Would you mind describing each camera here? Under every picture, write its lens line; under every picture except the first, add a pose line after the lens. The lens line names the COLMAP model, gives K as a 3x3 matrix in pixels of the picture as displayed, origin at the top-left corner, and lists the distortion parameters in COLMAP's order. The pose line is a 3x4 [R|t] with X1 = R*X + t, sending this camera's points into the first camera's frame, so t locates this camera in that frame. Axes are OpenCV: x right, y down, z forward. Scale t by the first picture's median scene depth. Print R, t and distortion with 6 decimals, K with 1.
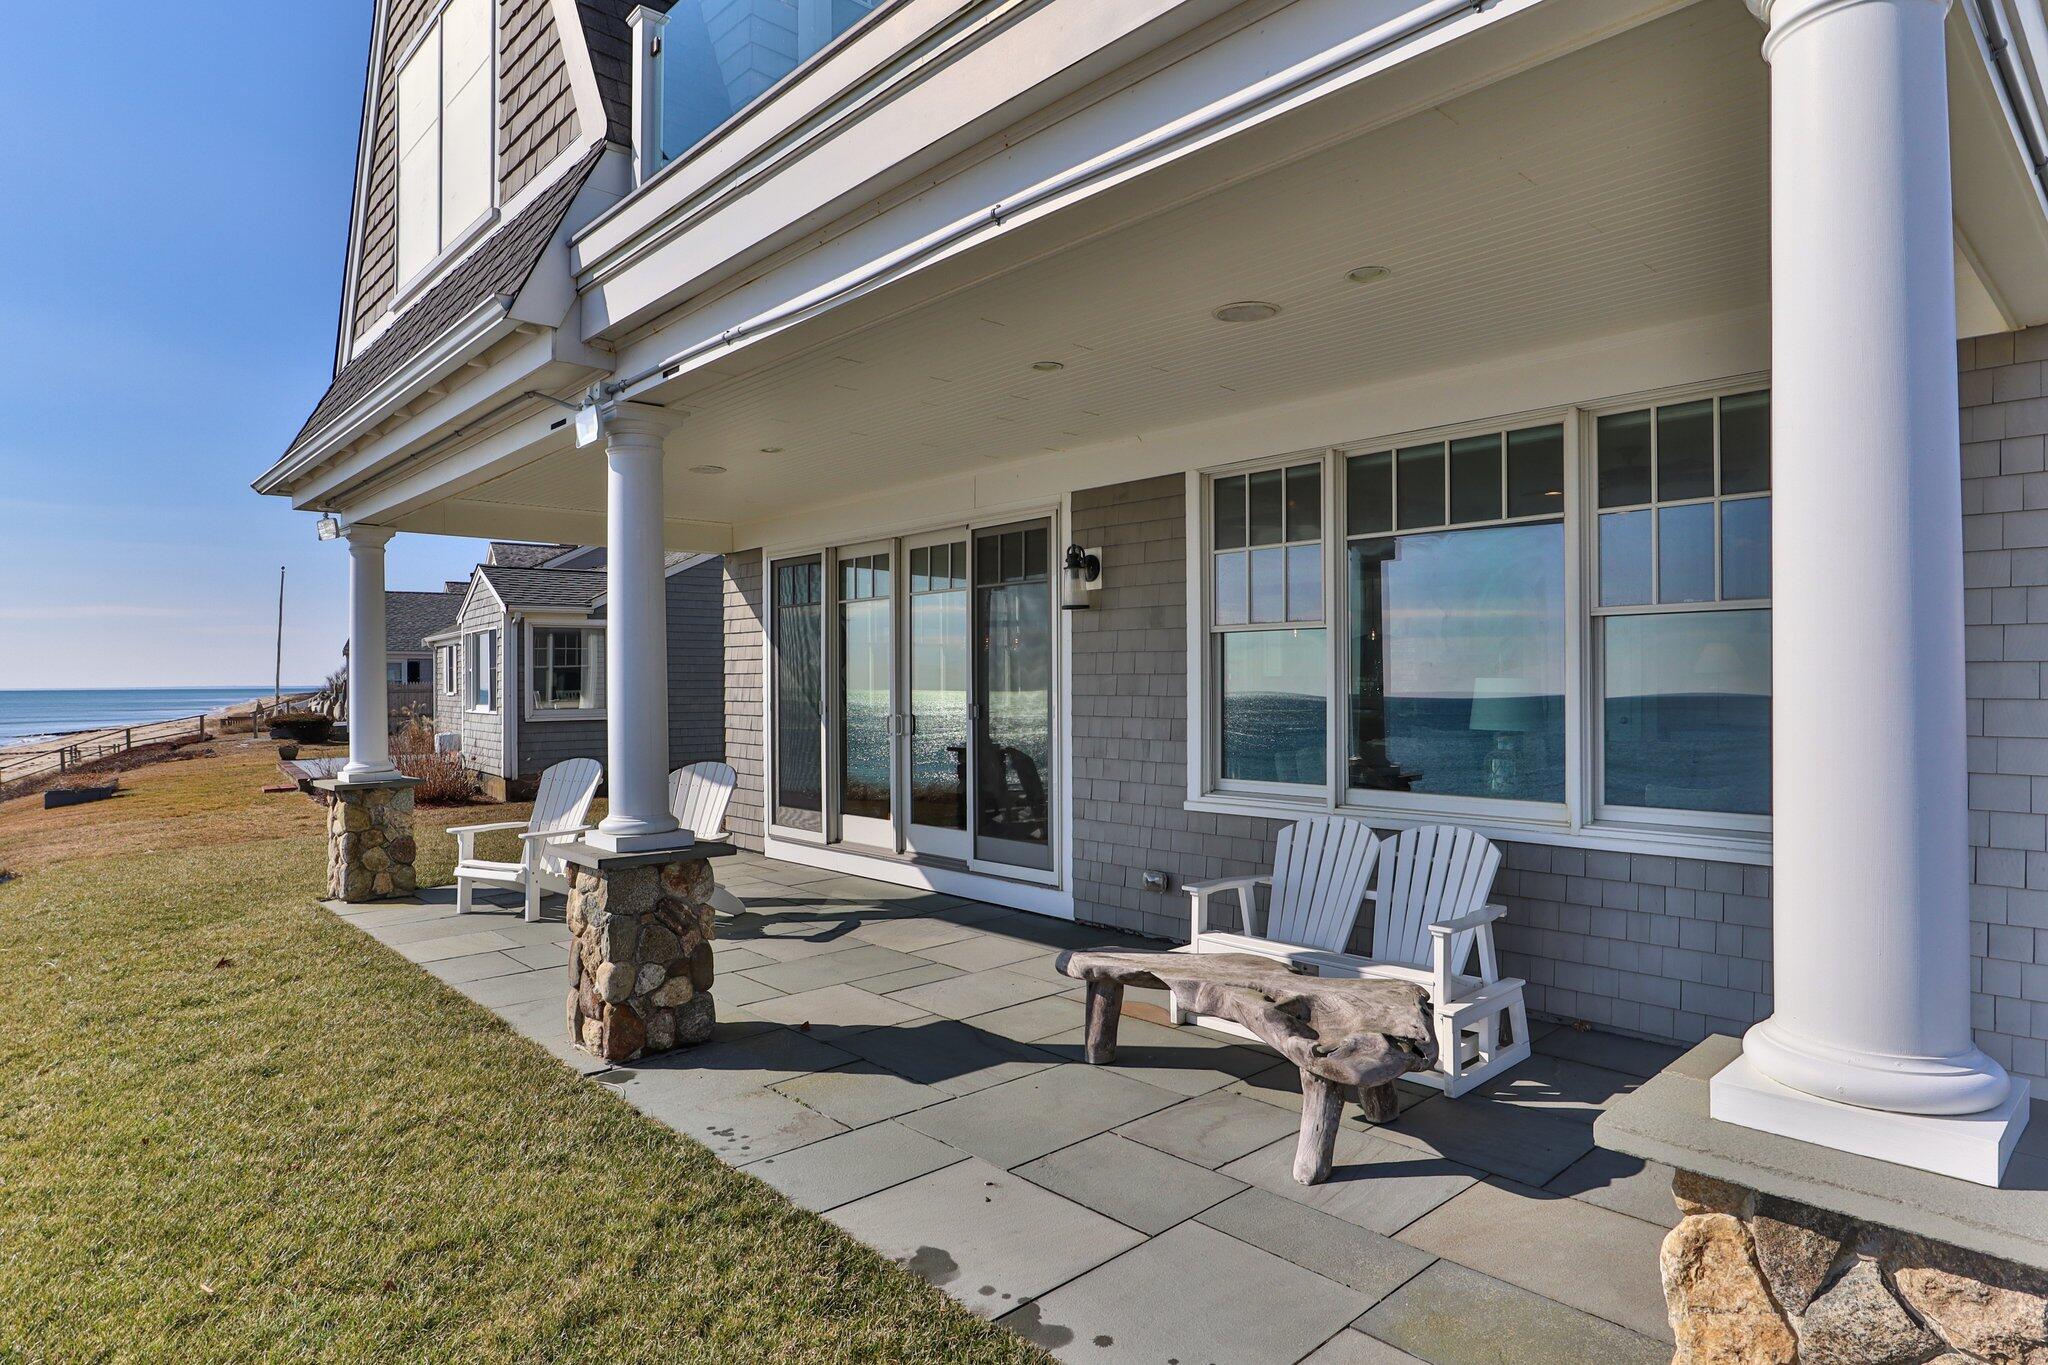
lens RADIAL K [[1125.1, 0, 1030.0], [0, 1125.1, 688.9], [0, 0, 1]] dist [-0.019590, 0.001086]
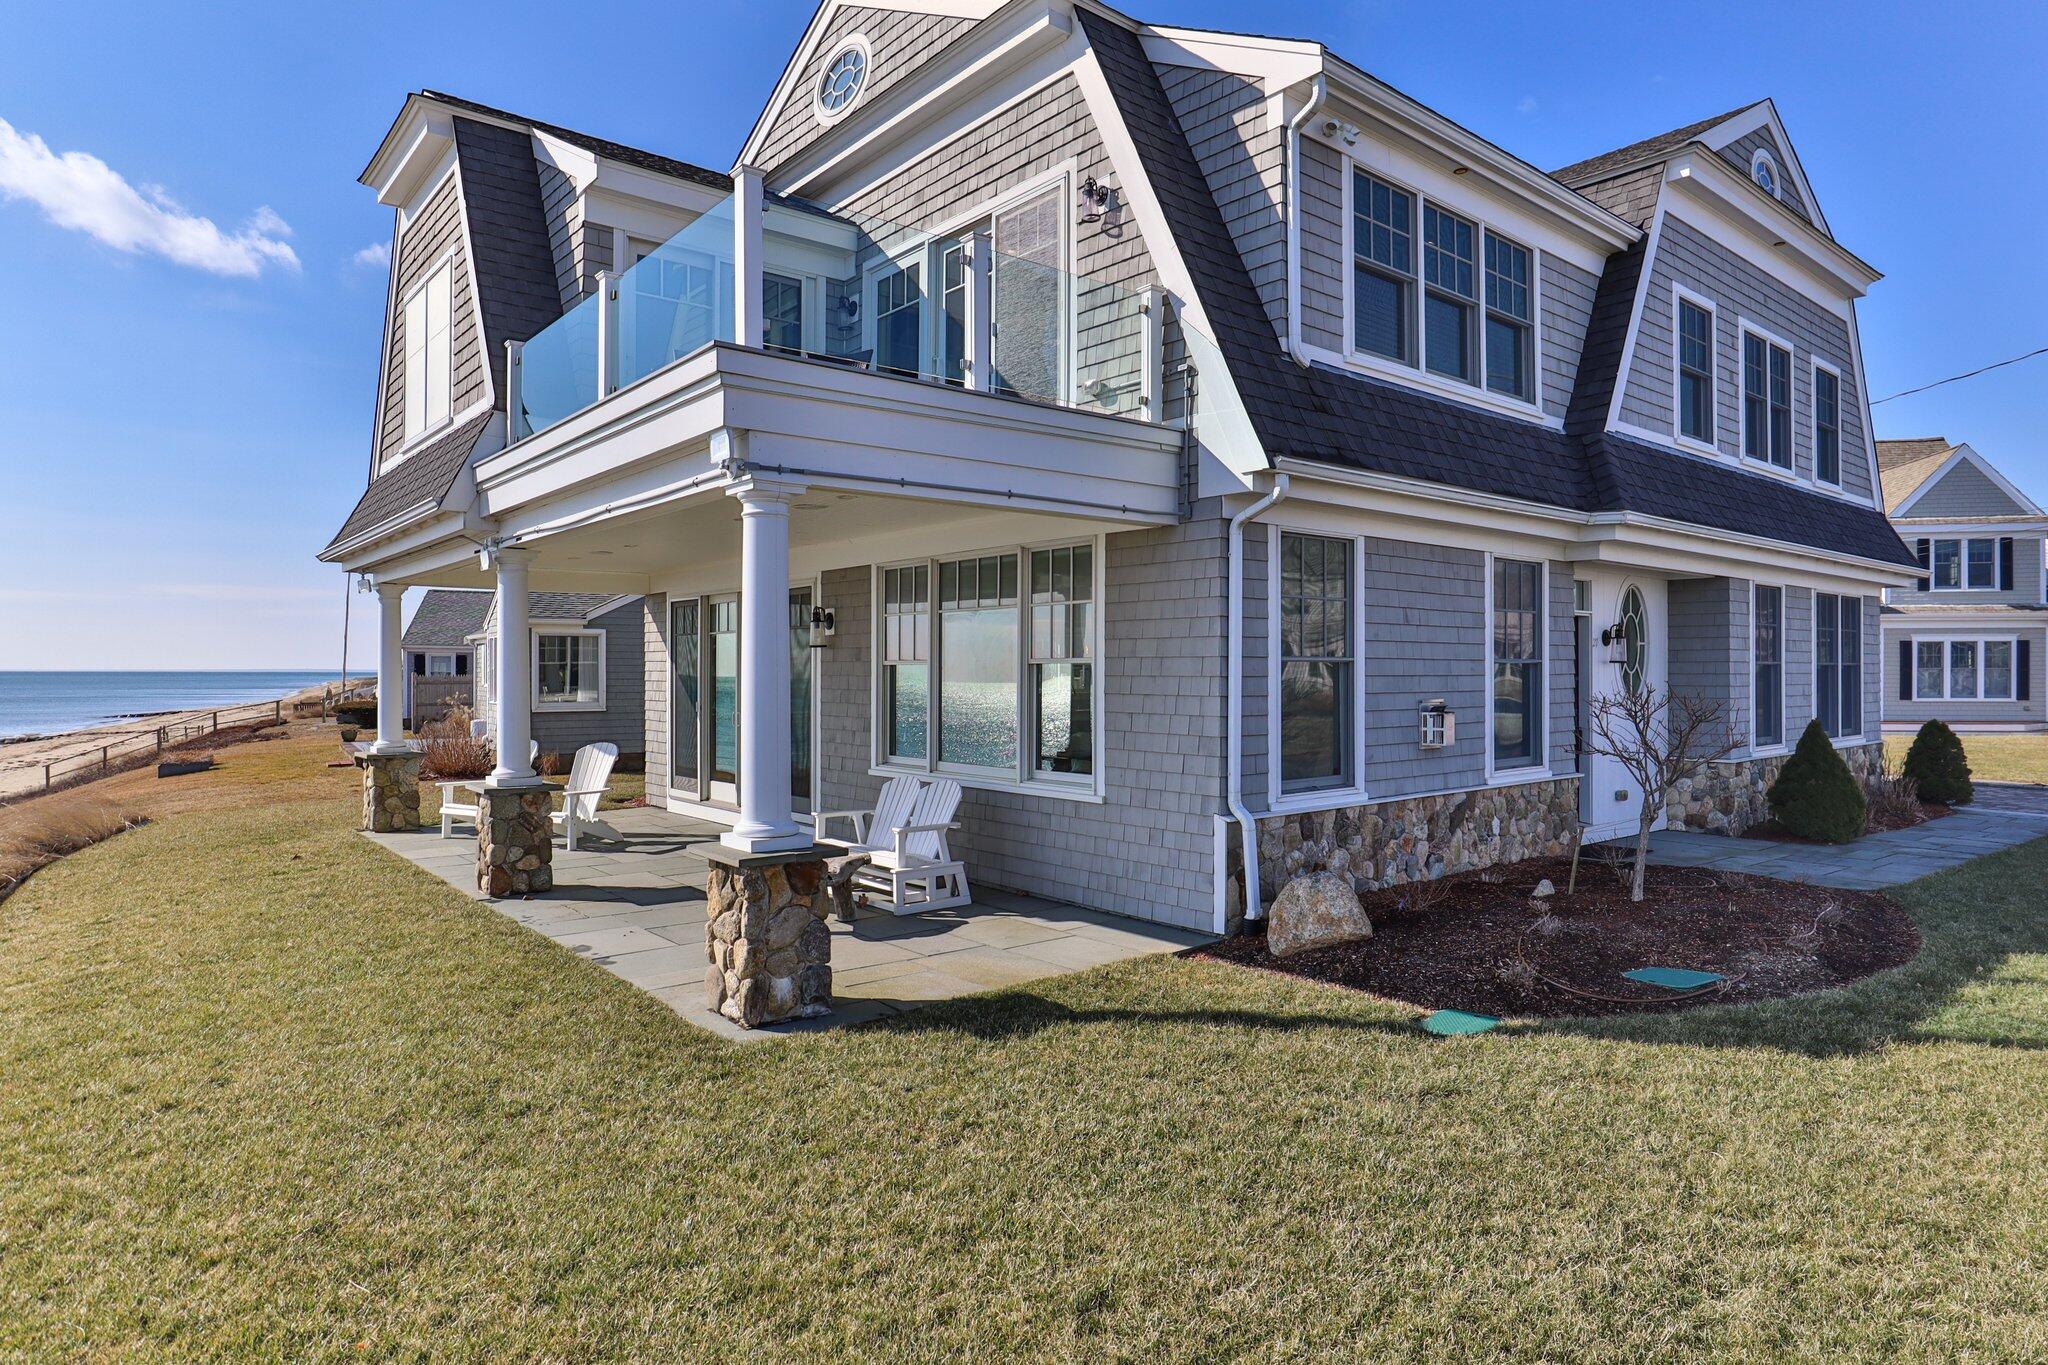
lens RADIAL K [[1145.4, 0, 1024.0], [0, 1145.4, 682.5], [0, 0, 1]] dist [-0.020644, 0.000936]
pose [[0.998356, 0.008056, -0.056747, 0.371323], [-0.007901, 0.999964, 0.002942, -0.025615], [0.056769, -0.002489, 0.998384, -0.515450]]
